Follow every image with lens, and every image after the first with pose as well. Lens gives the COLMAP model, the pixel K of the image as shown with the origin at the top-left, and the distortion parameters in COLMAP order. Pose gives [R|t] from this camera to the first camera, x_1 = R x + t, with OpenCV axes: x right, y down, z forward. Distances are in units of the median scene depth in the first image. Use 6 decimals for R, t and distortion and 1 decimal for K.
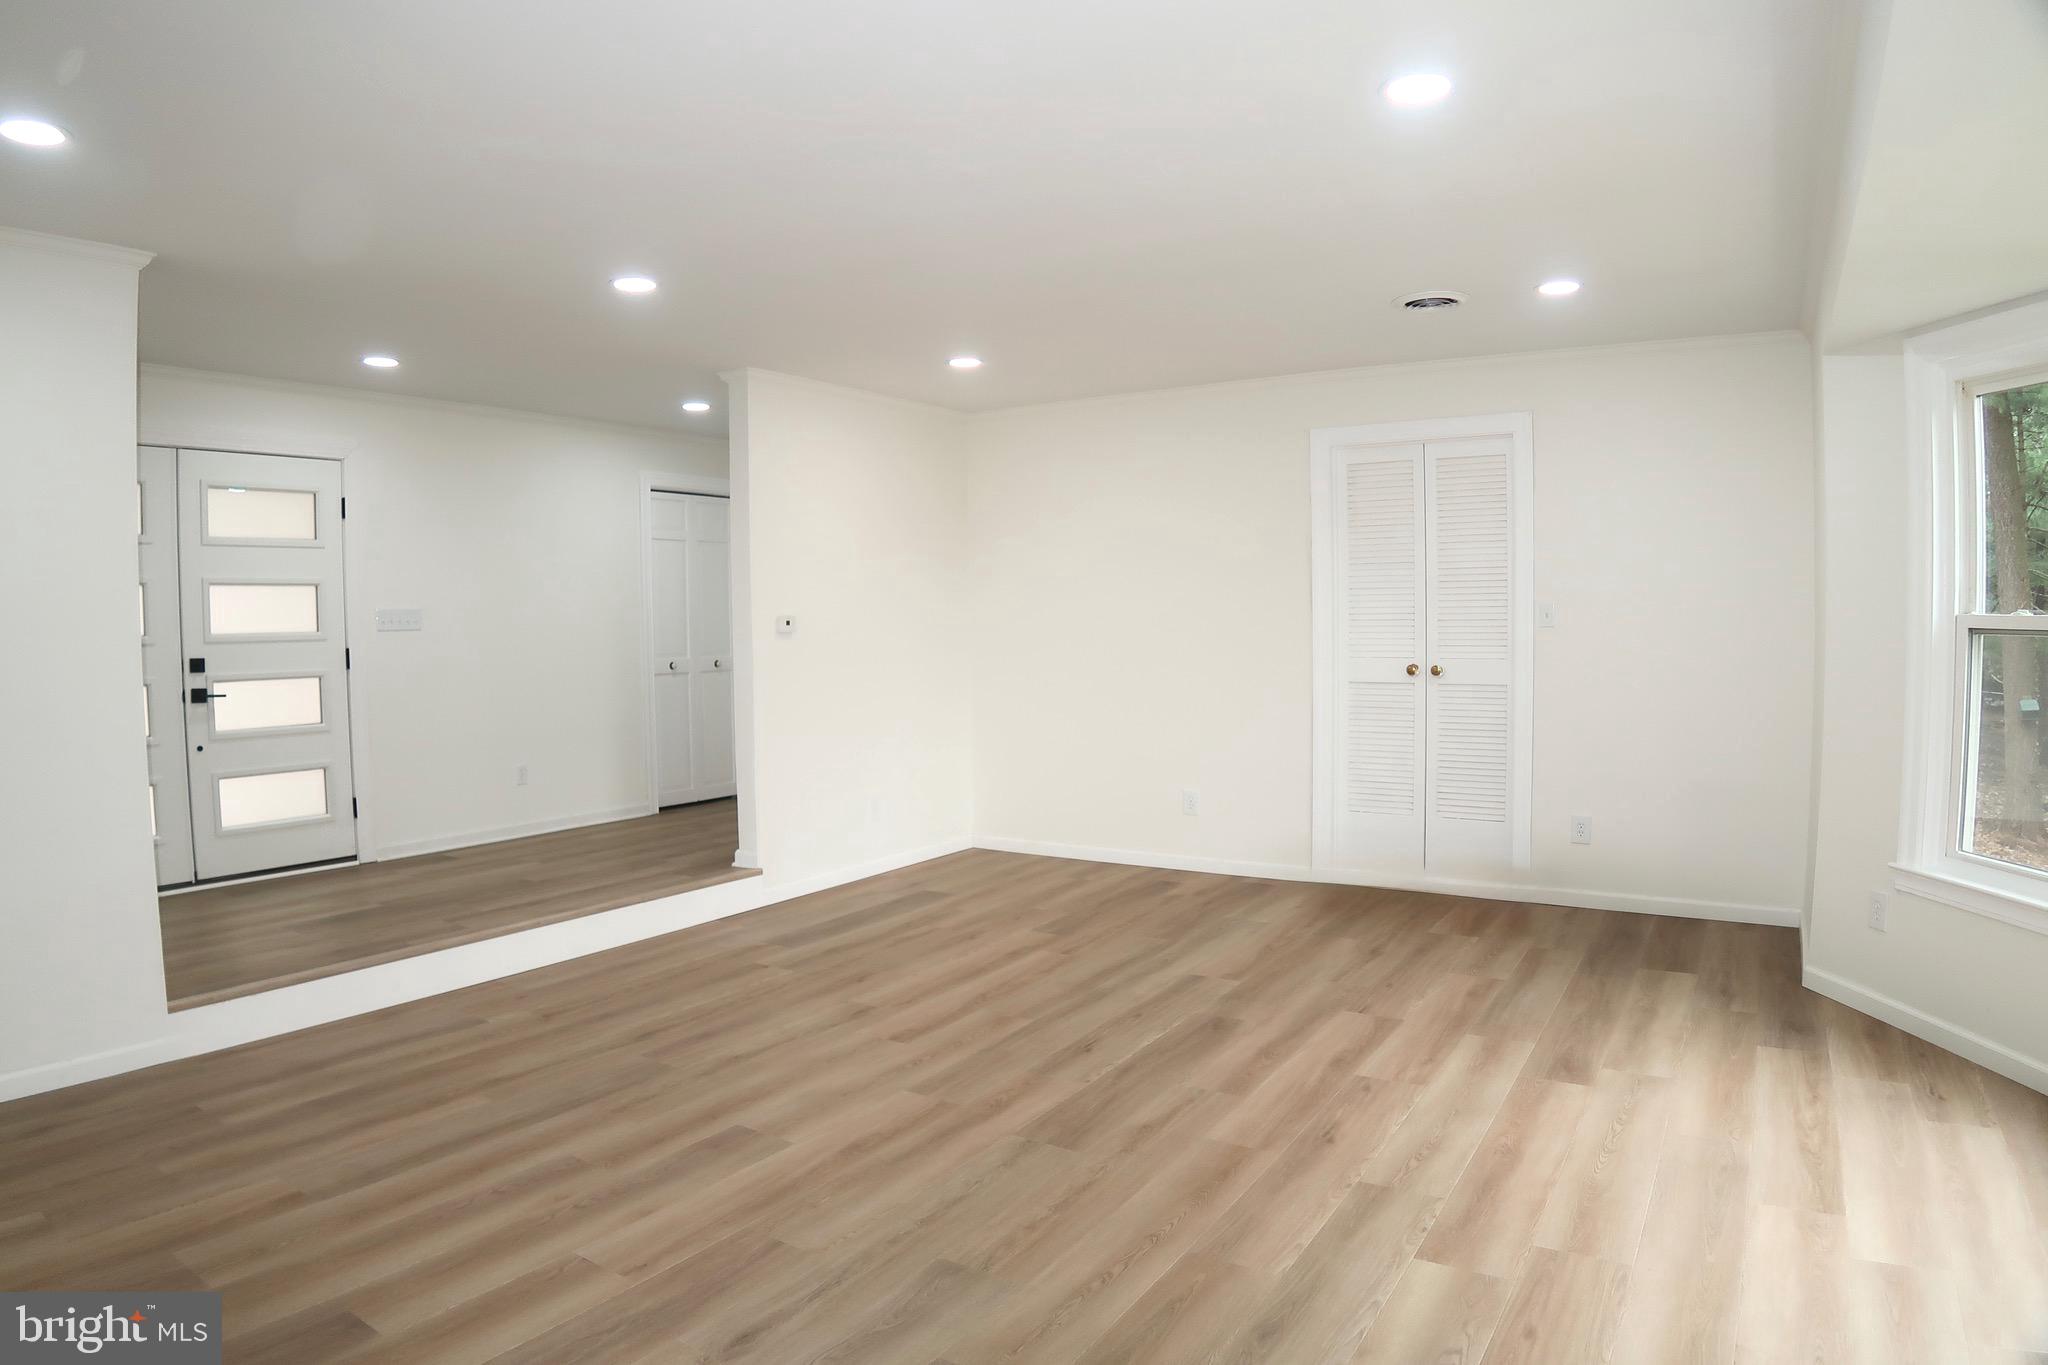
lens RADIAL K [[1210.1, 0, 1030.2], [0, 1210.1, 681.3], [0, 0, 1]] dist [-0.154975, 0.020225]
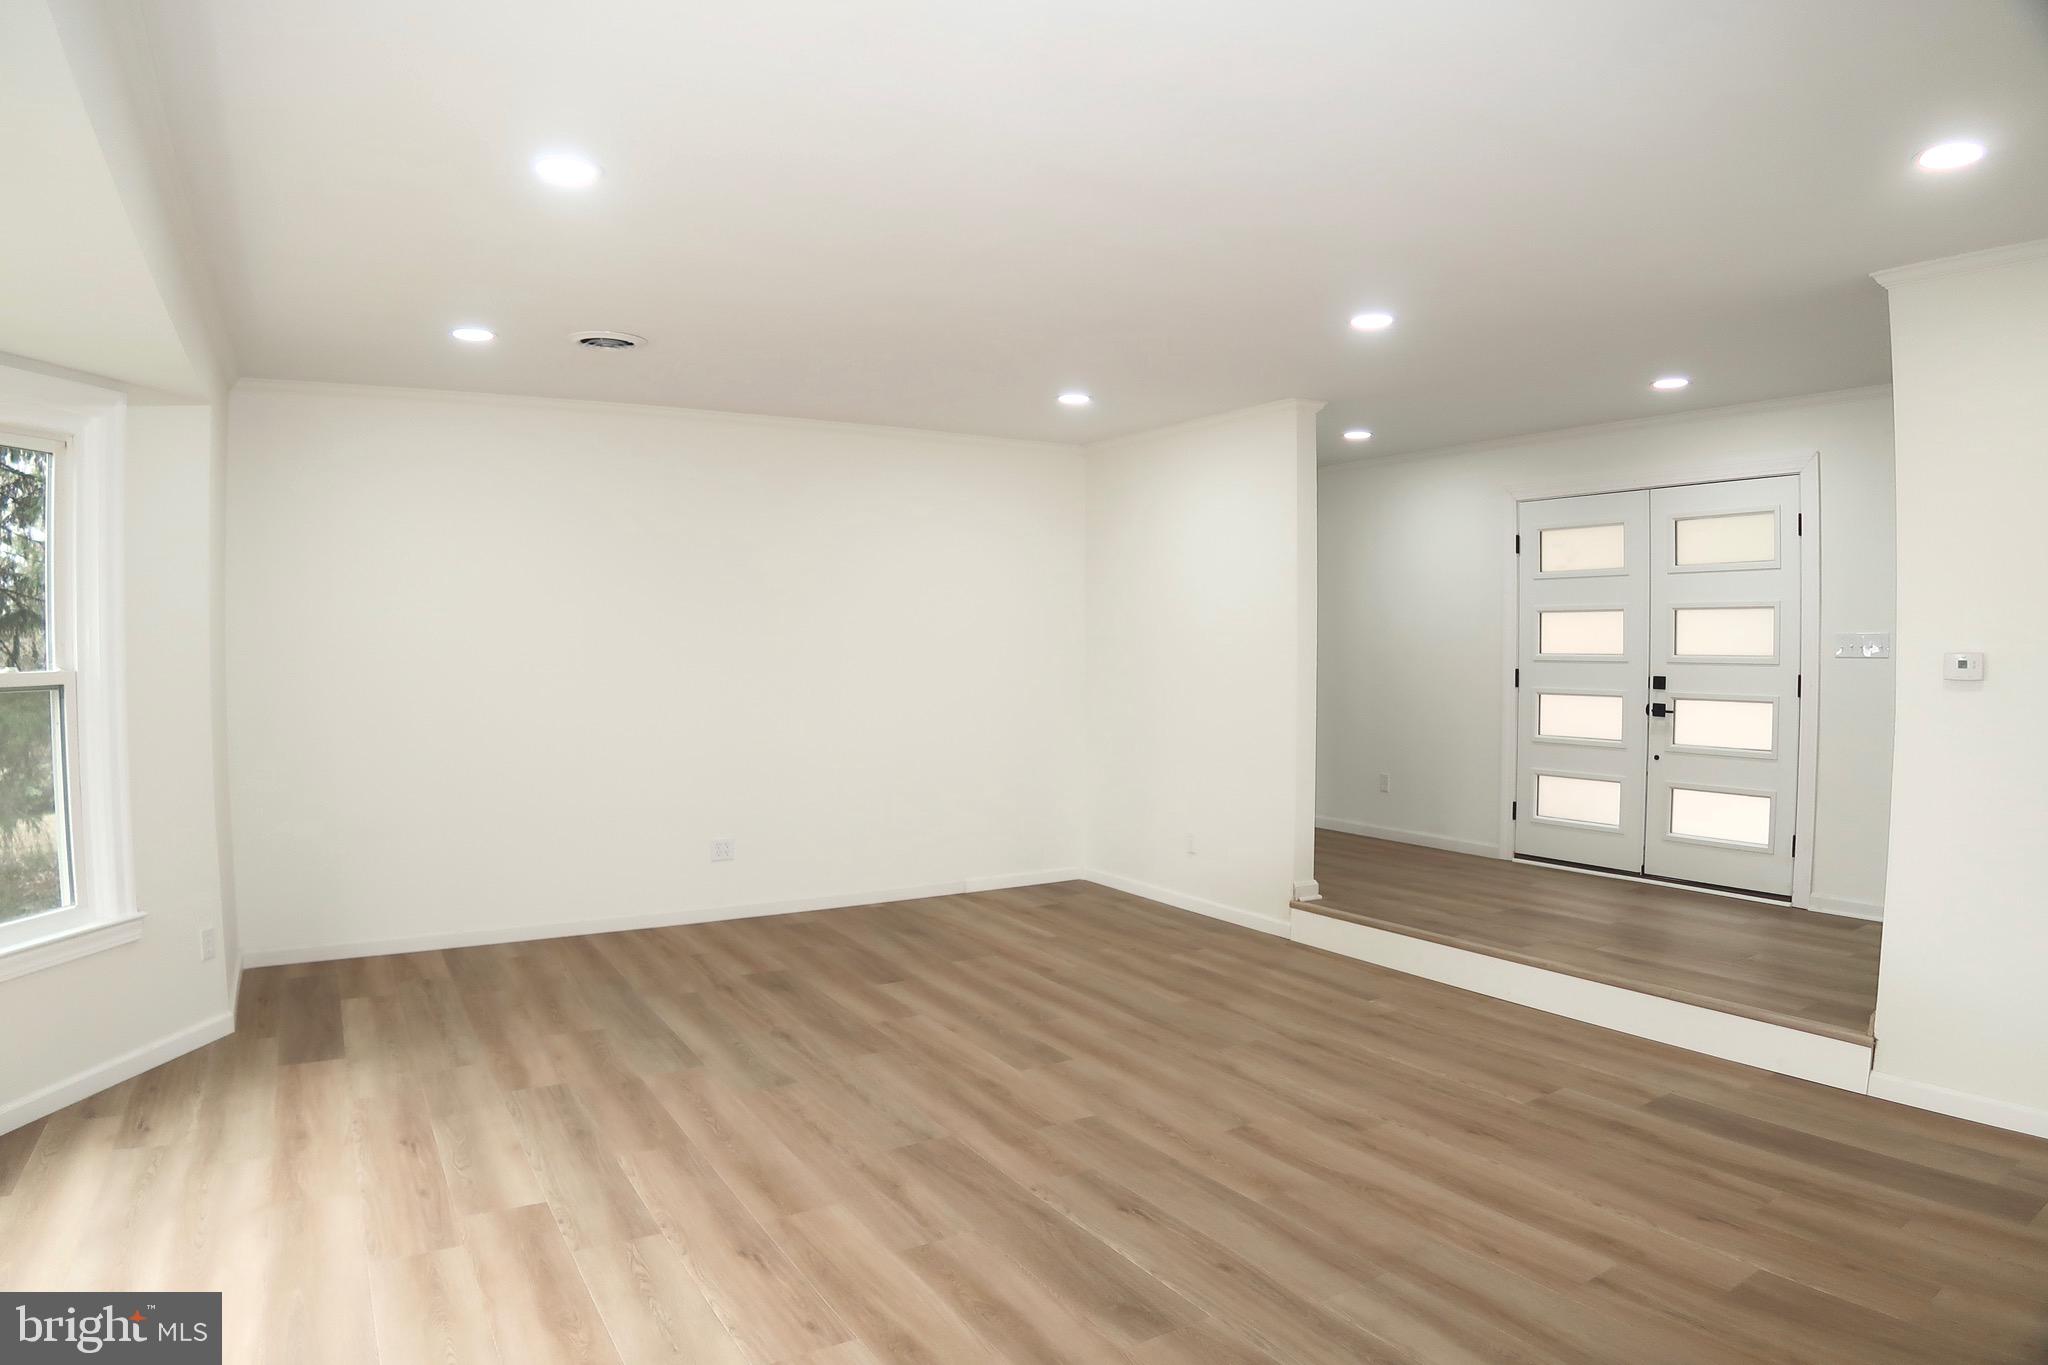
lens RADIAL K [[1202.4, 0, 1024.0], [0, 1202.4, 682.5], [0, 0, 1]] dist [-0.142301, 0.018499]
pose [[-0.435316, 0.039647, -0.899404, 0.772114], [-0.041558, 0.997080, 0.064067, -0.084961], [0.899318, 0.065266, -0.432397, 1.278950]]
